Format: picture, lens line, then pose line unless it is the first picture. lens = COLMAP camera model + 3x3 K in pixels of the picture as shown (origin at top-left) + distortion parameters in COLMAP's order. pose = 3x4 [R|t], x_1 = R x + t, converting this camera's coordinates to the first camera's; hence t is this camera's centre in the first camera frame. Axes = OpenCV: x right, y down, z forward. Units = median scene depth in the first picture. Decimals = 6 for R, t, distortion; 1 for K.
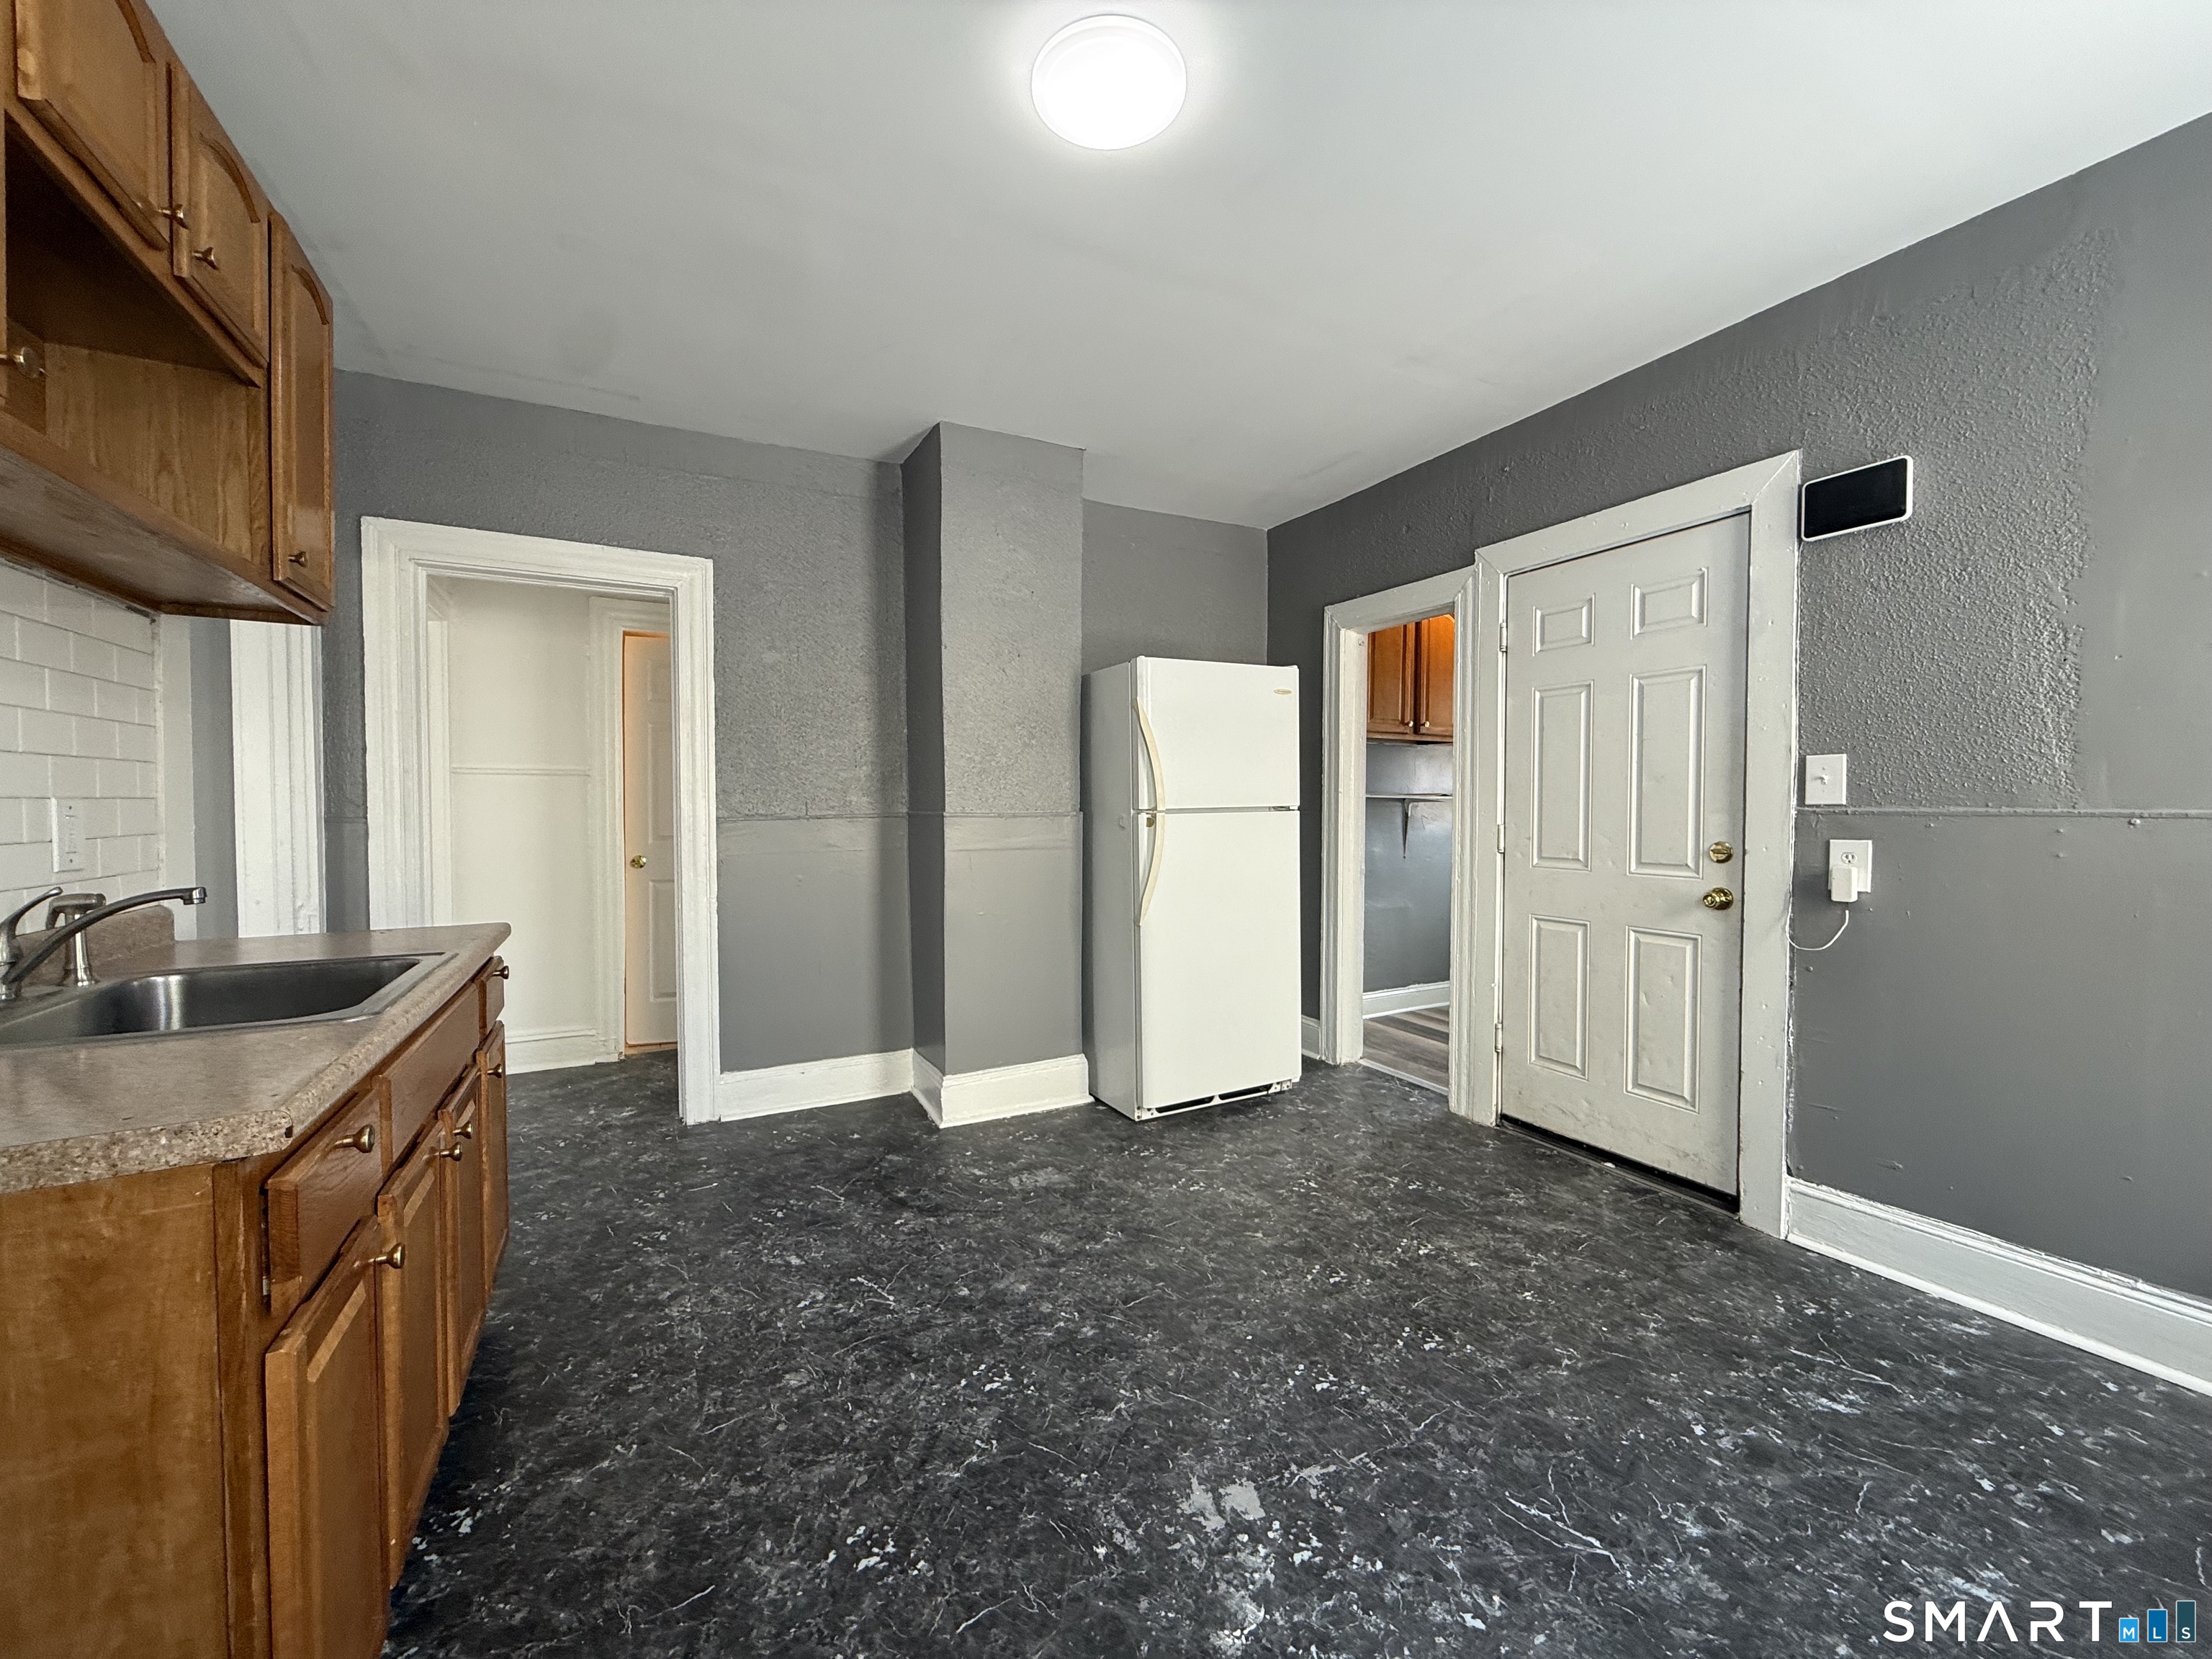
lens RADIAL K [[874.4, 0, 1098.7], [0, 874.4, 822.8], [0, 0, 1]] dist [-0.001584, -0.000041]
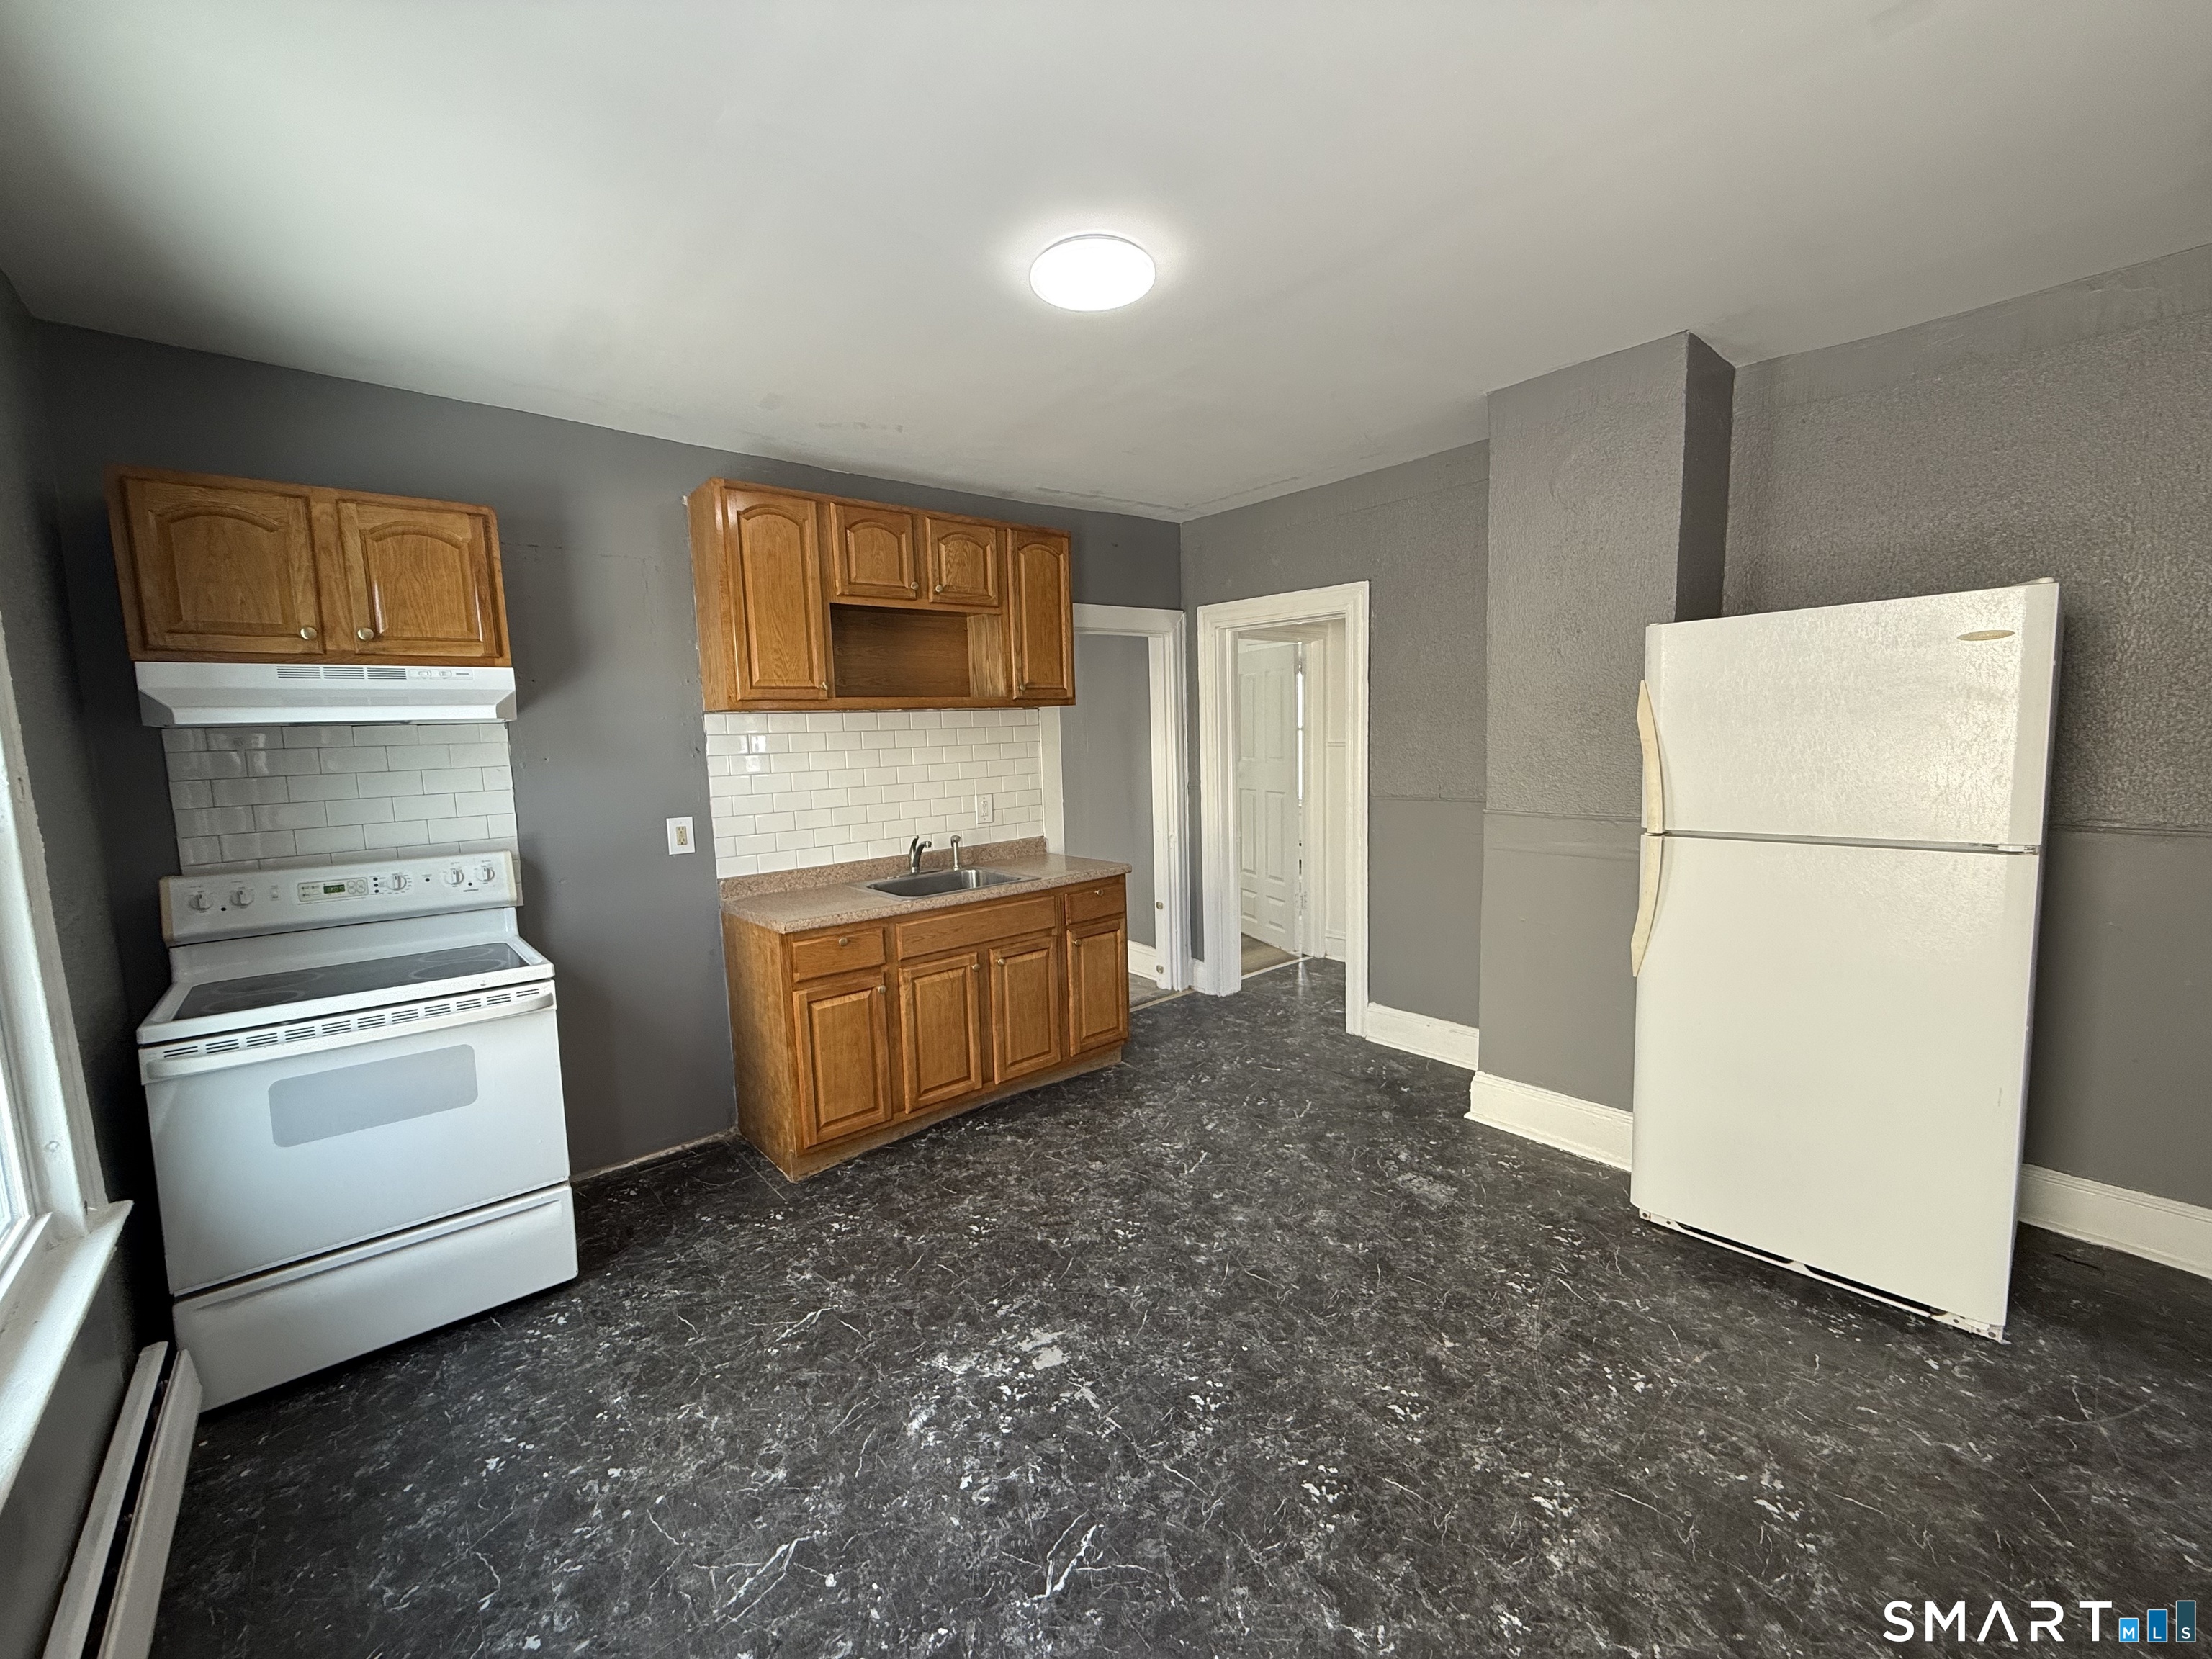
lens RADIAL K [[874.4, 0, 1098.7], [0, 874.4, 822.8], [0, 0, 1]] dist [-0.001584, -0.000041]
pose [[0.234878, 0.102518, -0.966603, 1.067844], [0.009204, 0.994143, 0.107676, -0.169005], [0.971981, -0.034187, 0.232559, 0.573753]]
